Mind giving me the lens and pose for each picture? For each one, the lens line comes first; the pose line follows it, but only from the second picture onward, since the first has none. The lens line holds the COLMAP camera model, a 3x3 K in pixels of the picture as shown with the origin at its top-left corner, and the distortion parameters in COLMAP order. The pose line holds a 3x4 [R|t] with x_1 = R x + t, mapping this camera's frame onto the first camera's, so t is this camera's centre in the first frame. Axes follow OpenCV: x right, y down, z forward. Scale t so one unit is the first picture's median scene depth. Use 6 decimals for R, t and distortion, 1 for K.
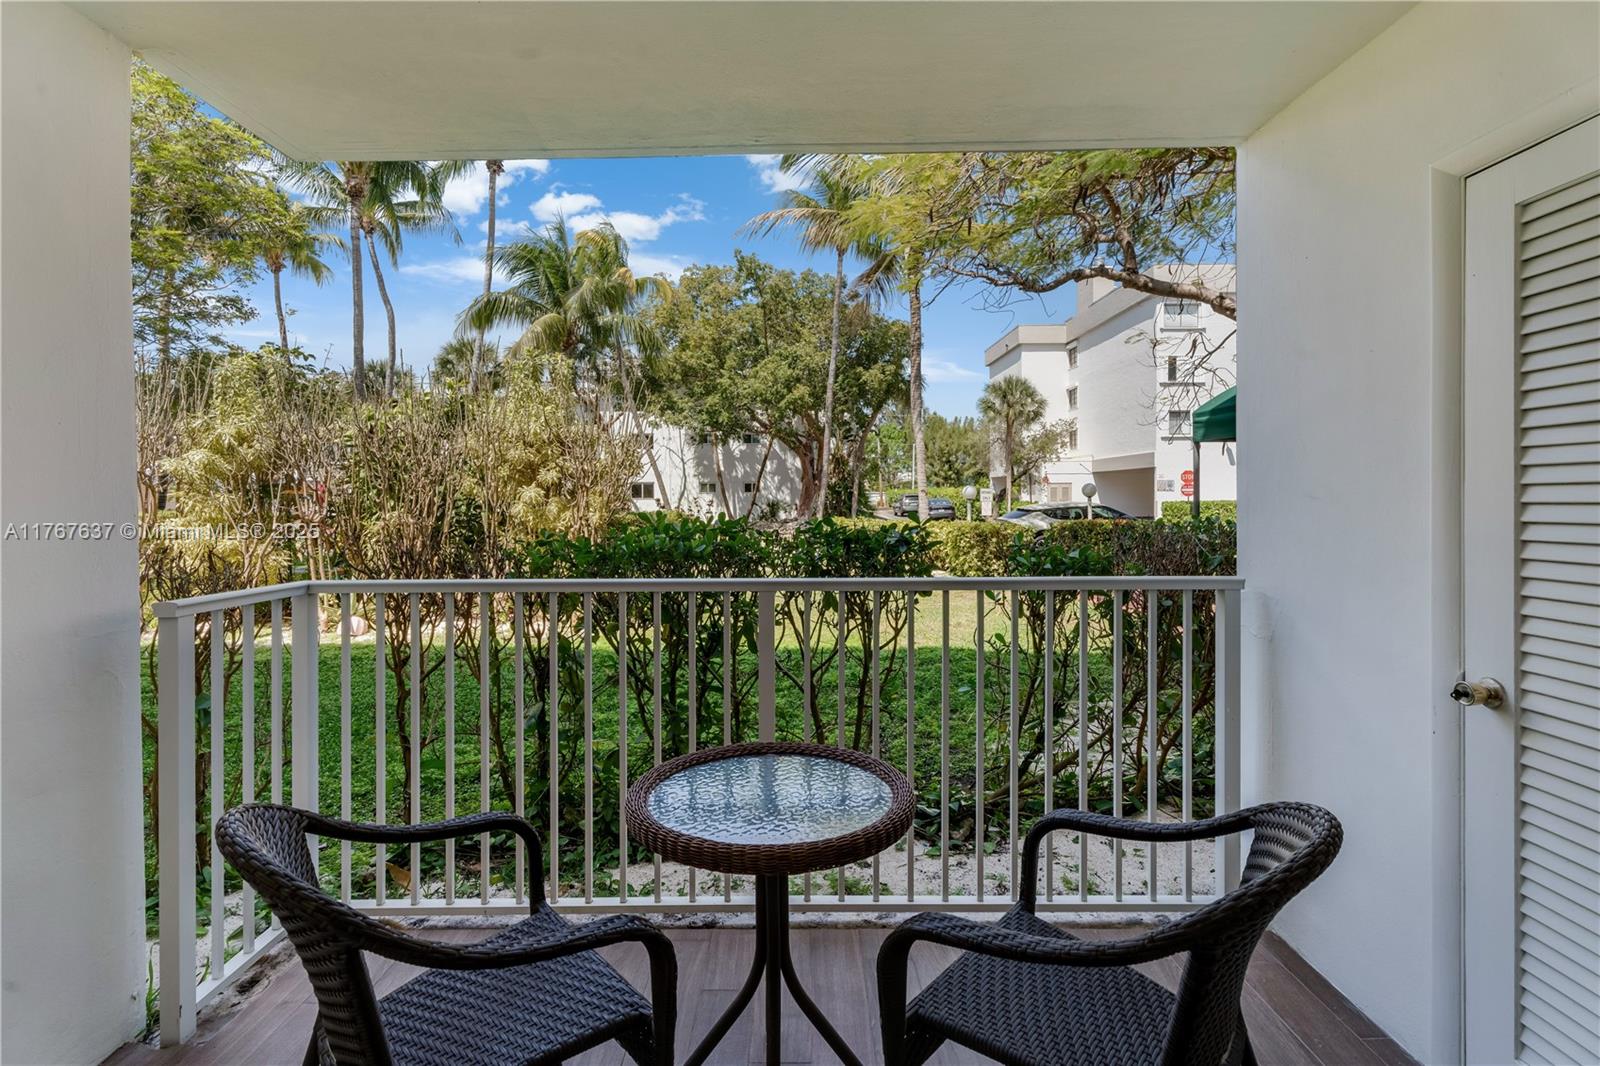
lens RADIAL K [[708.9, 0, 788.4], [0, 708.9, 502.3], [0, 0, 1]] dist [0.002011, -0.001053]
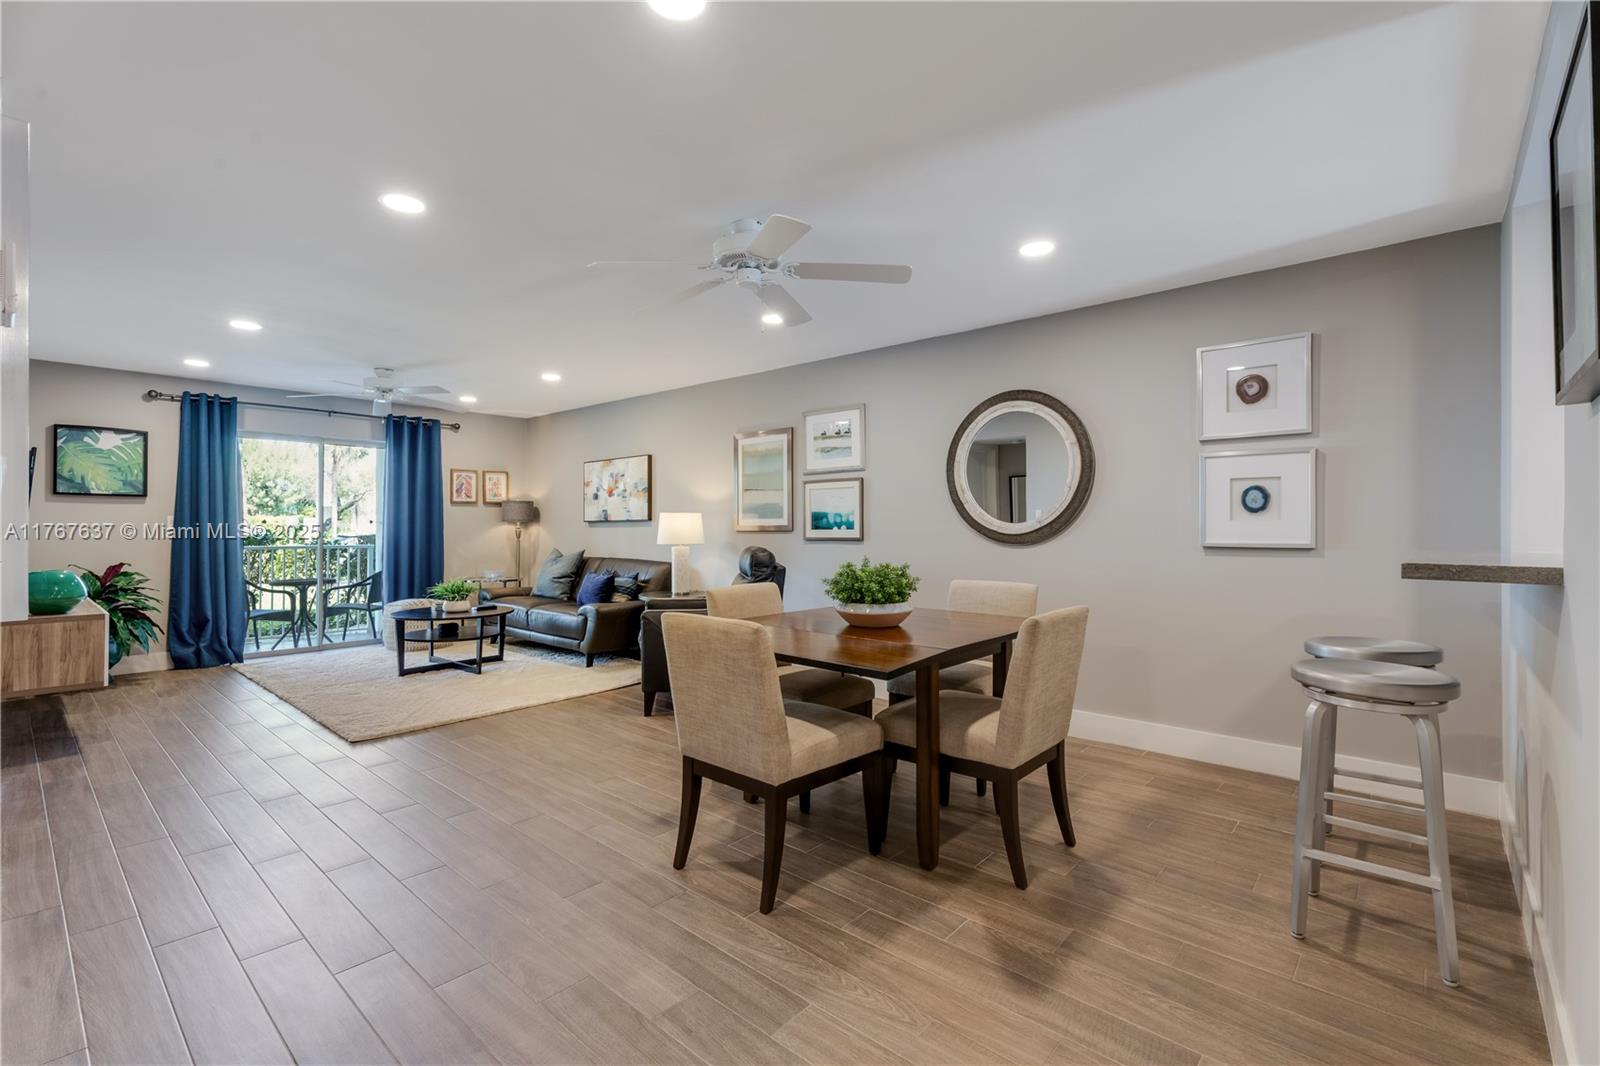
lens RADIAL K [[708.9, 0, 807.5], [0, 708.9, 522.3], [0, 0, 1]] dist [0.002011, -0.001053]
pose [[0.637608, 0.011320, 0.770278, -0.243119], [0.000298, 0.999888, -0.014941, 0.011381], [-0.770361, 0.009756, 0.637533, -0.936917]]
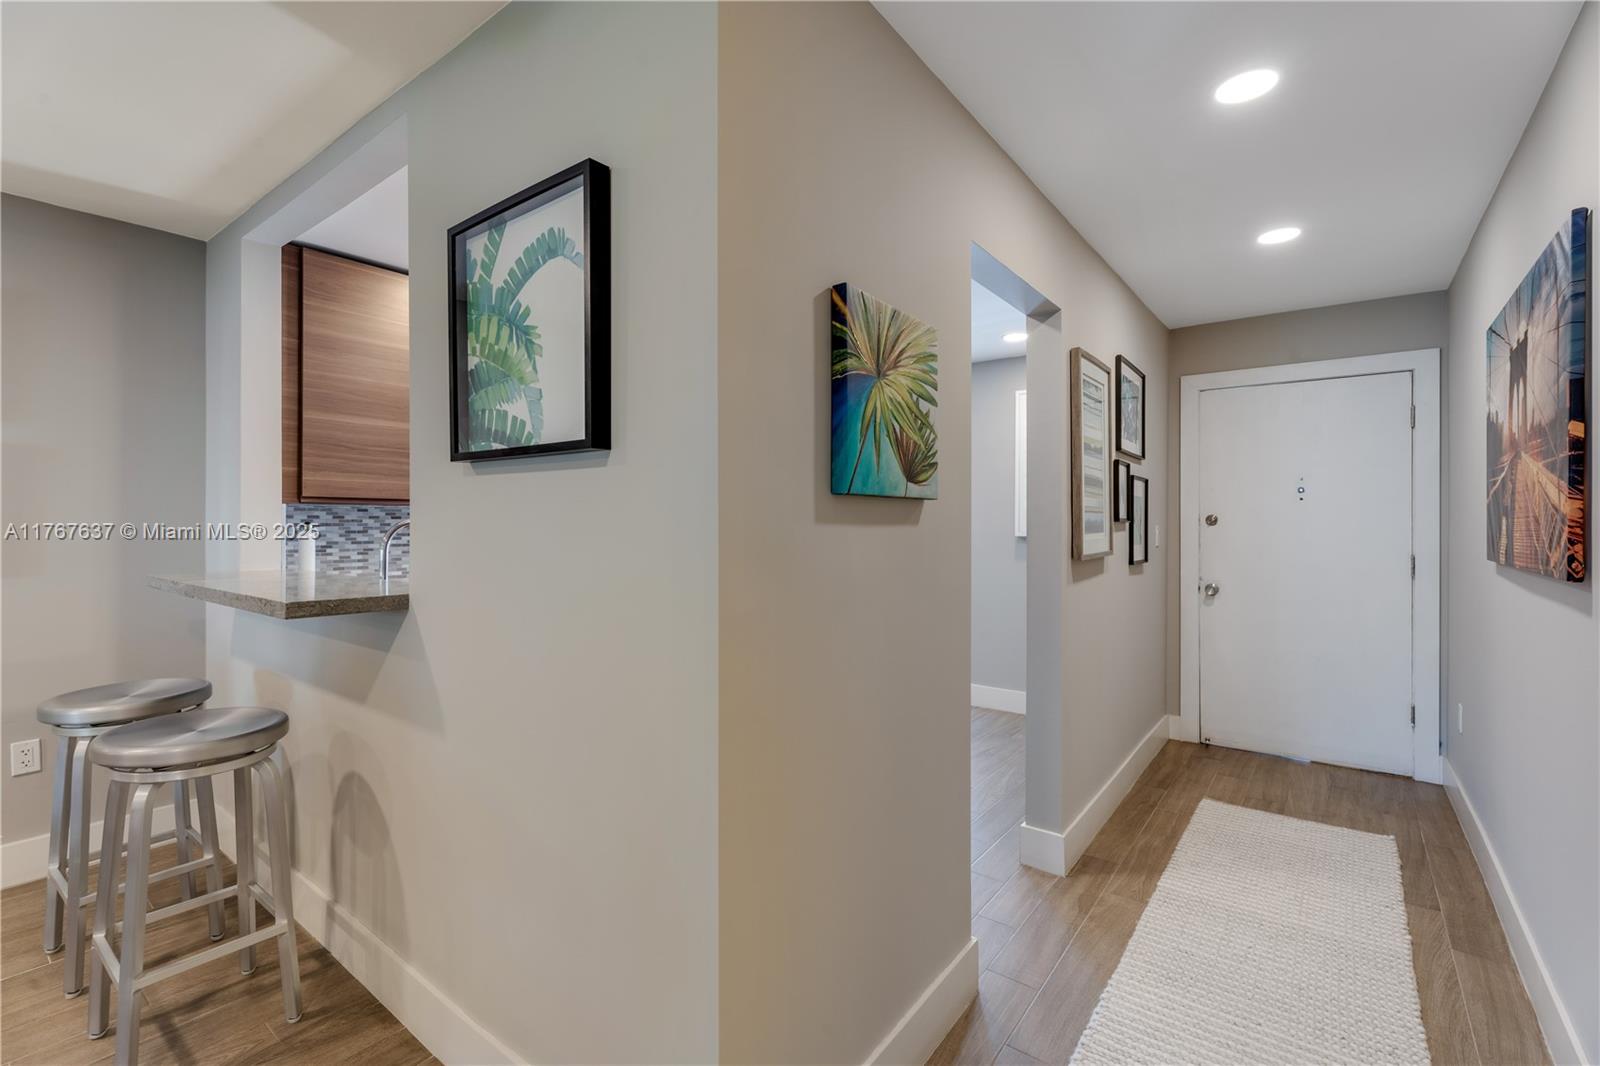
lens RADIAL K [[708.9, 0, 797.8], [0, 708.9, 526.6], [0, 0, 1]] dist [0.002011, -0.001053]
pose [[-0.803140, -0.004170, 0.595776, -0.198856], [0.004117, 0.999913, 0.012548, -0.002070], [-0.595776, 0.012530, -0.803053, -0.868694]]
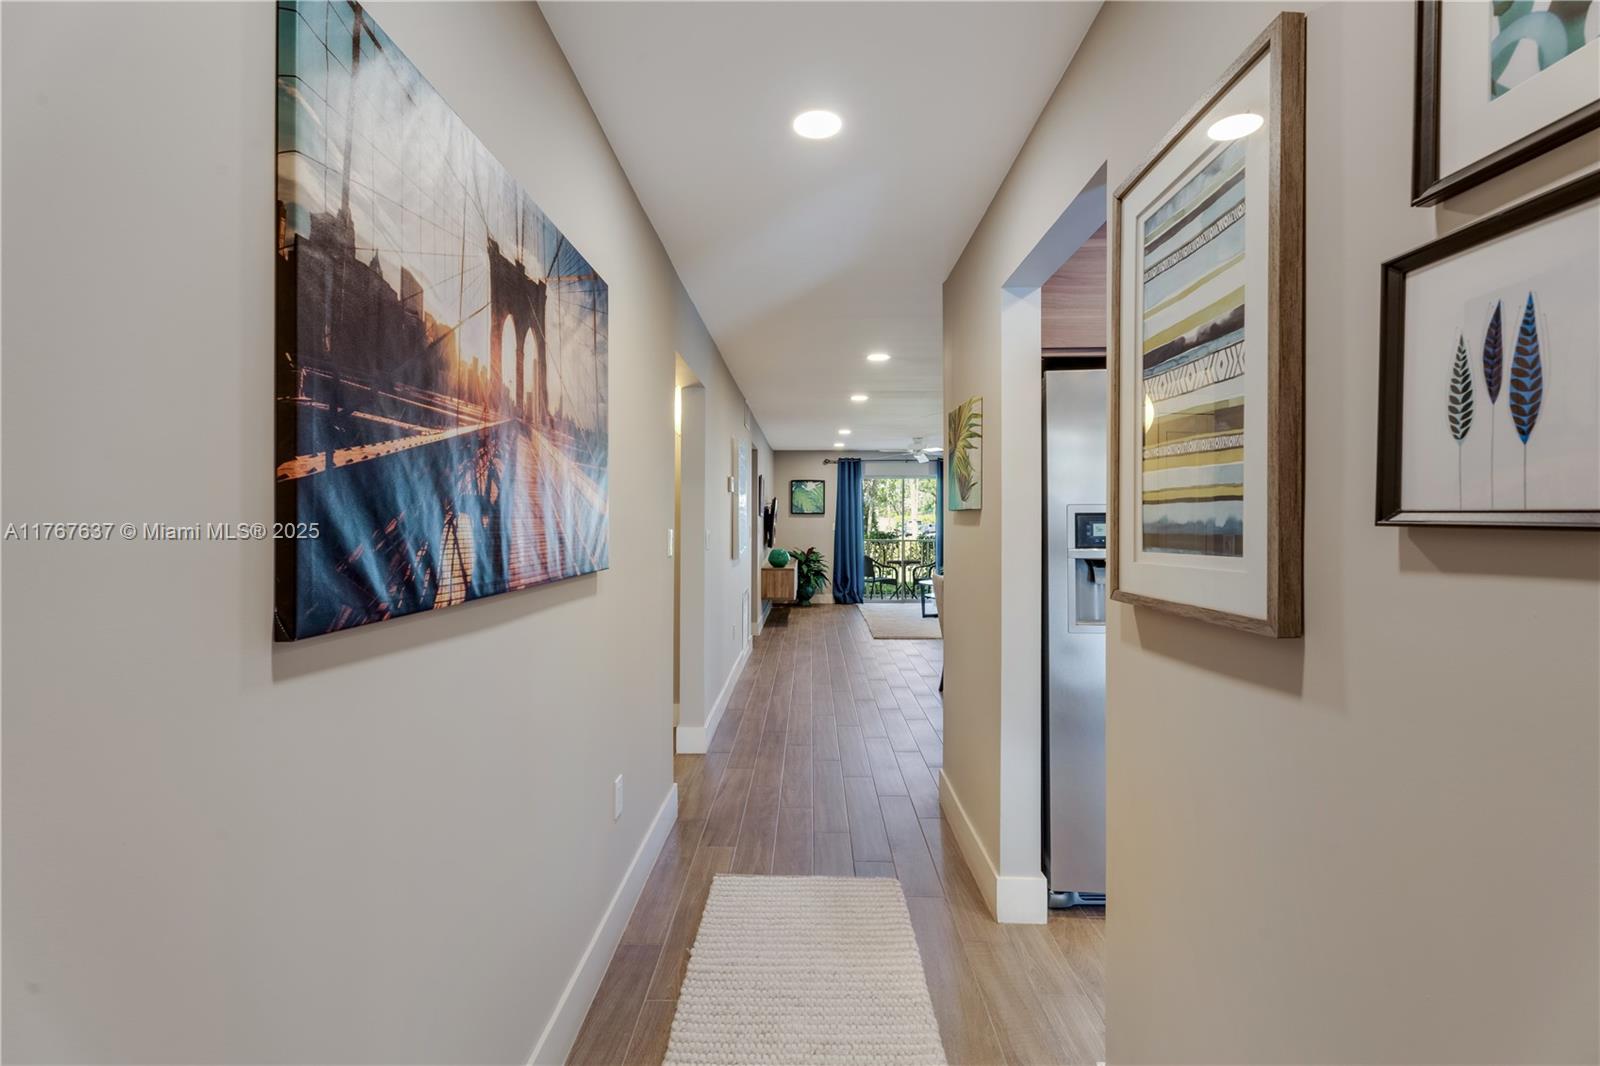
lens RADIAL K [[708.9, 0, 801.0], [0, 708.9, 529.1], [0, 0, 1]] dist [0.002011, -0.001053]
pose [[0.999701, 0.007222, 0.023346, -0.197050], [-0.007292, 0.999969, 0.002929, 0.001045], [-0.023324, -0.003099, 0.999723, -1.348937]]
